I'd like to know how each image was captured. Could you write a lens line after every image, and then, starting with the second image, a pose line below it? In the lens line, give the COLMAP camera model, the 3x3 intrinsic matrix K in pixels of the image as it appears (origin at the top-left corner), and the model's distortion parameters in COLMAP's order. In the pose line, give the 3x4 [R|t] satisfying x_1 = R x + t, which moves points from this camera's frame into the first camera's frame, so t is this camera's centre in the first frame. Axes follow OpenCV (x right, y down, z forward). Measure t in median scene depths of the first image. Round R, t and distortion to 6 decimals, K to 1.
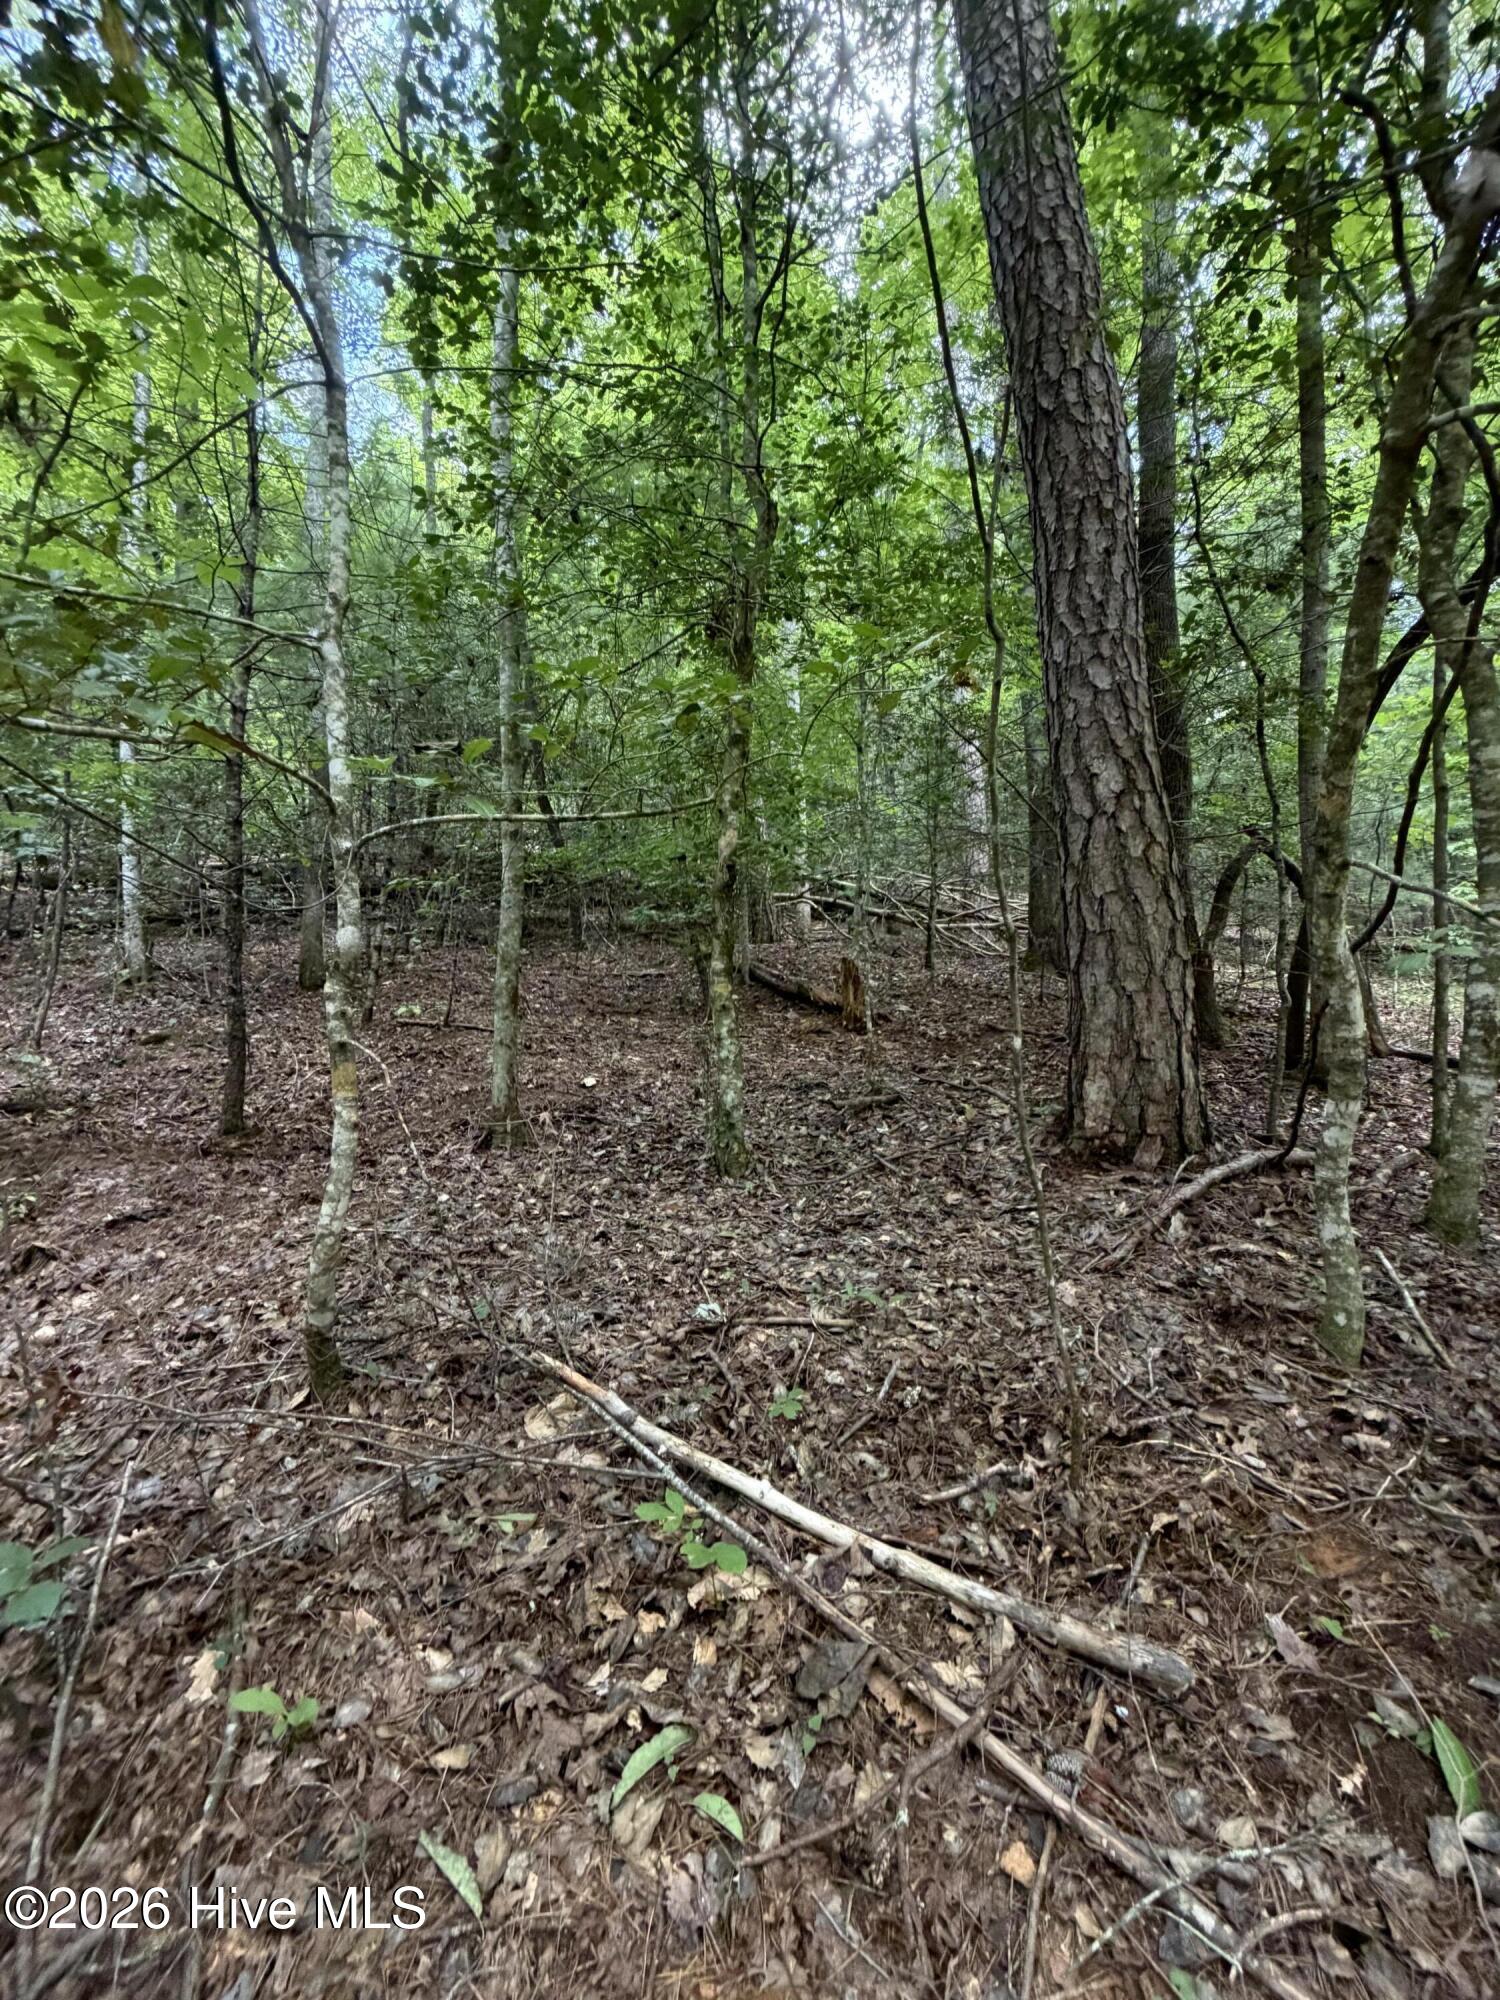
lens RADIAL K [[795.8, 0, 744.2], [0, 795.8, 994.8], [0, 0, 1]] dist [-0.001160, -0.000027]
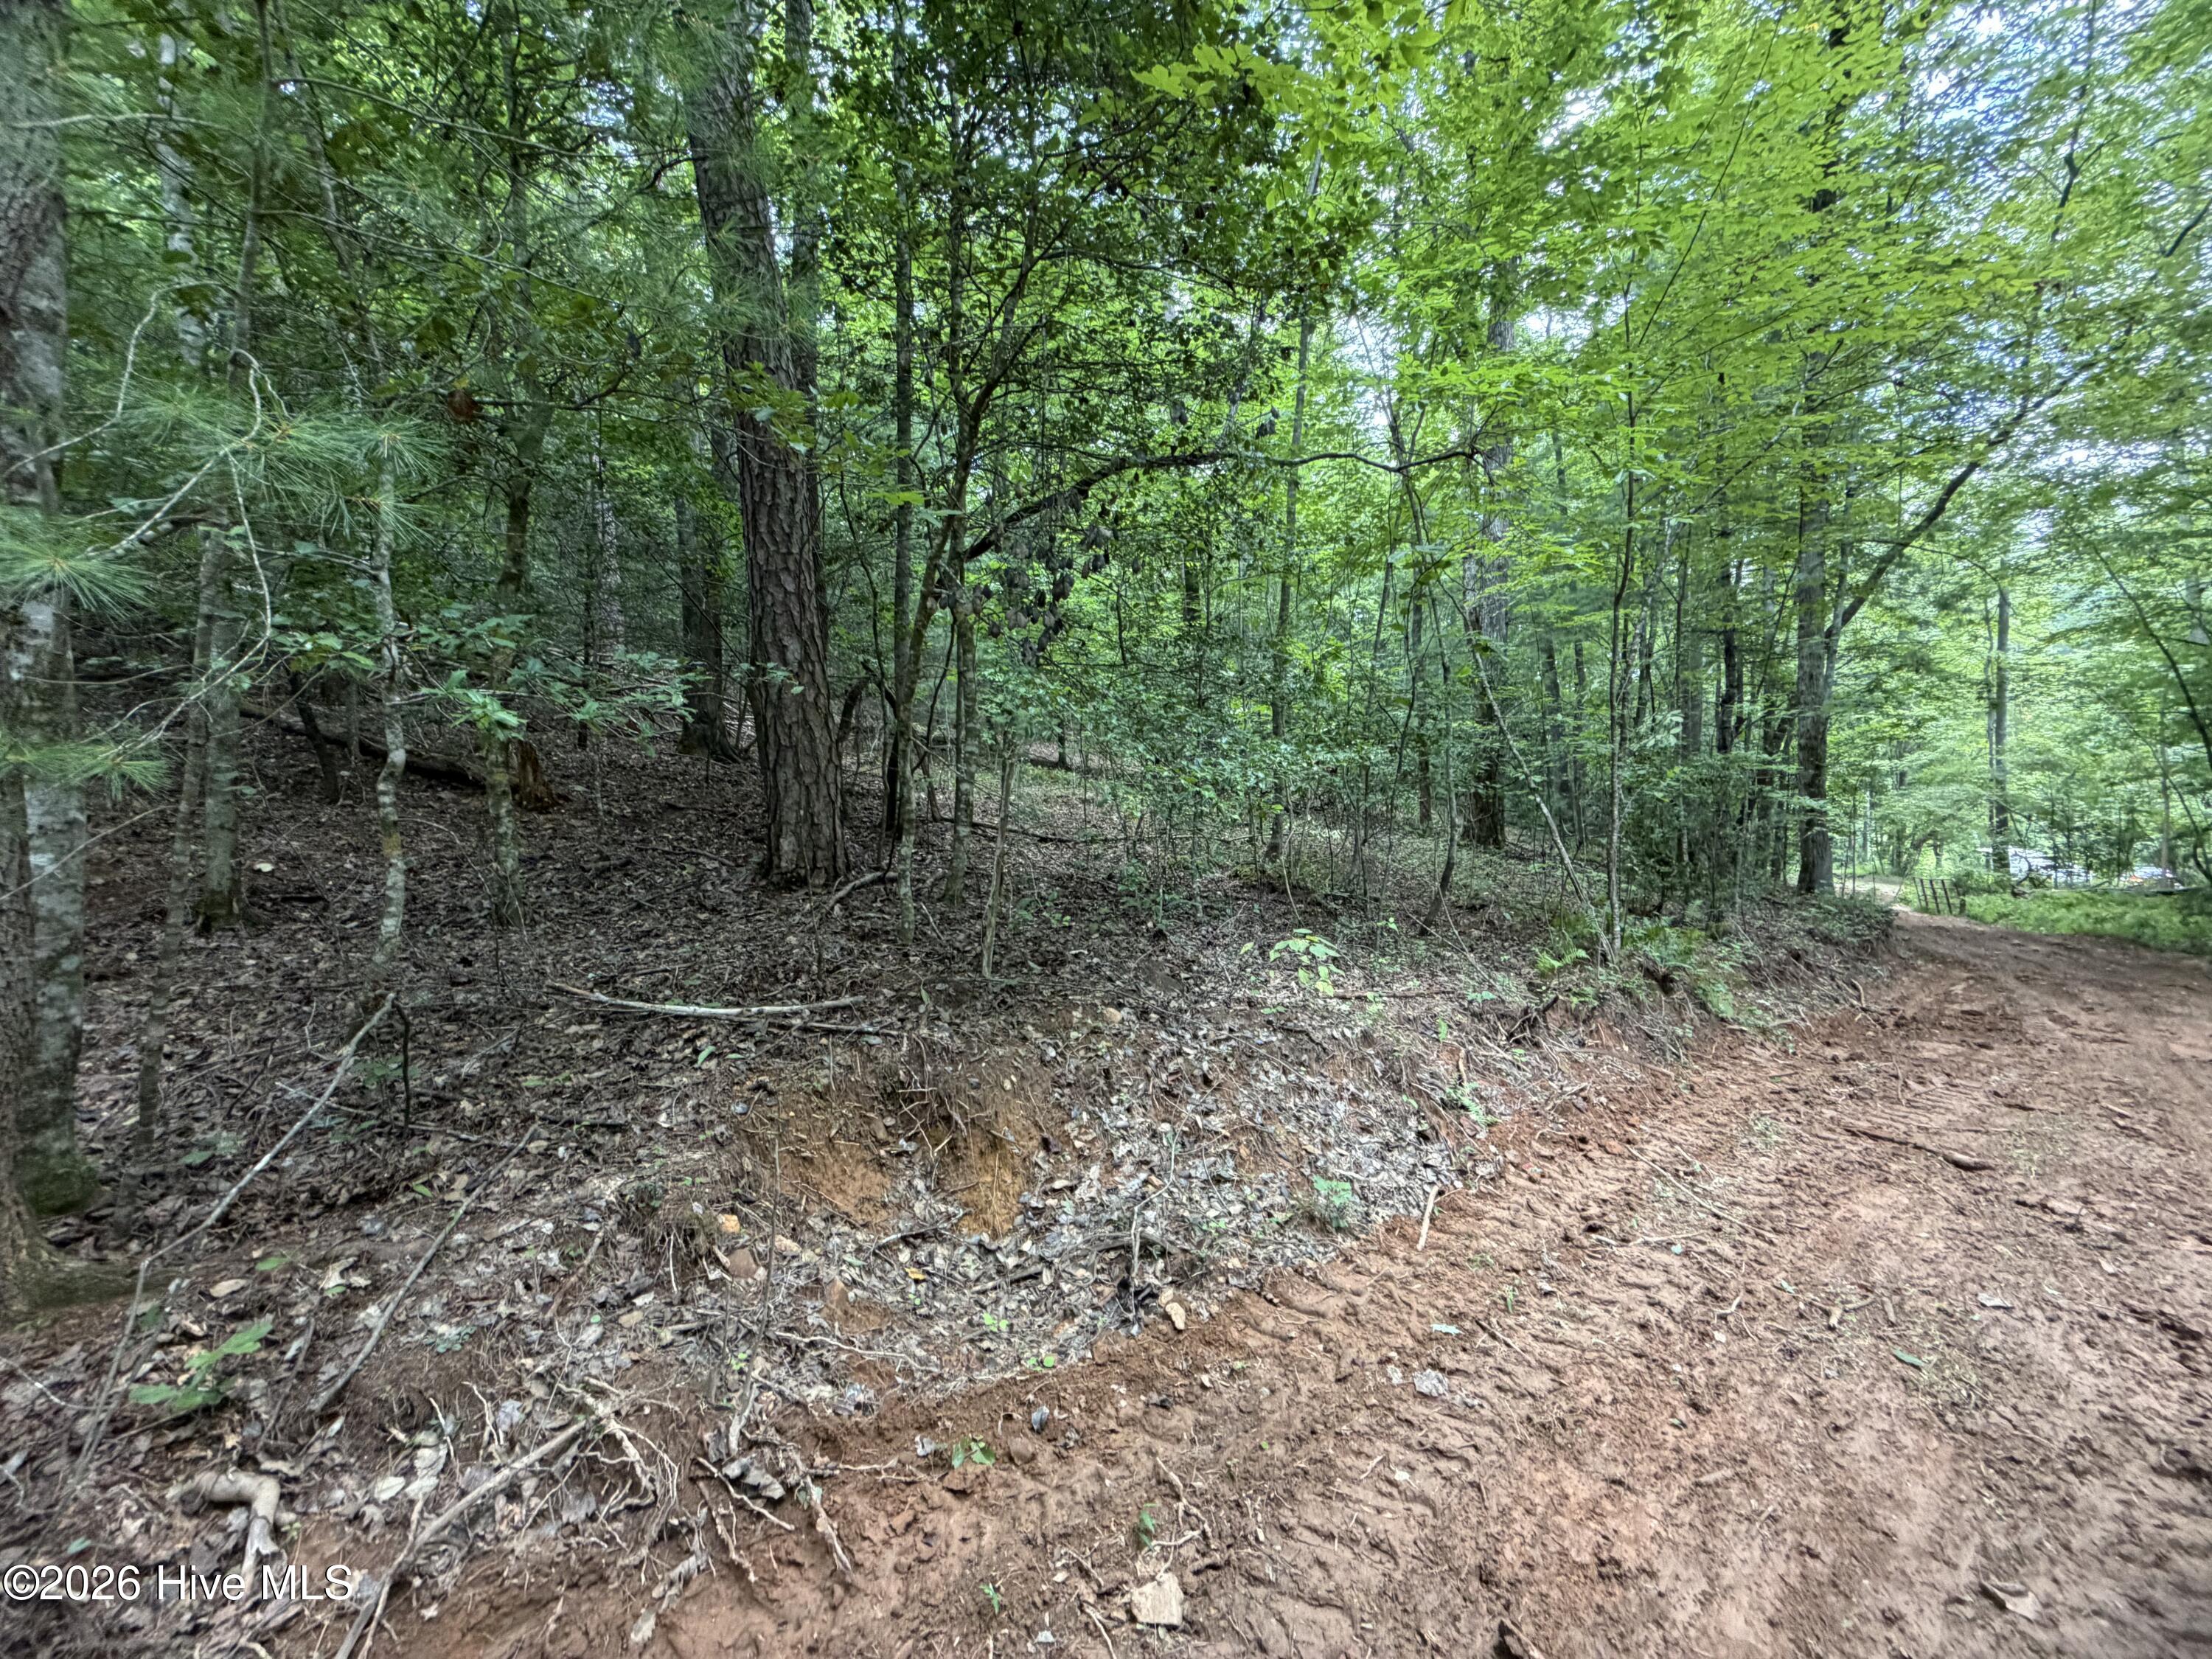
lens RADIAL K [[880.2, 0, 1103.1], [0, 880.2, 816.0], [0, 0, 1]] dist [-0.001160, -0.000027]
pose [[0.664199, -0.020284, 0.747280, -0.474905], [-0.021343, 0.998710, 0.046080, -0.033966], [-0.747251, -0.046555, 0.662909, -0.677182]]
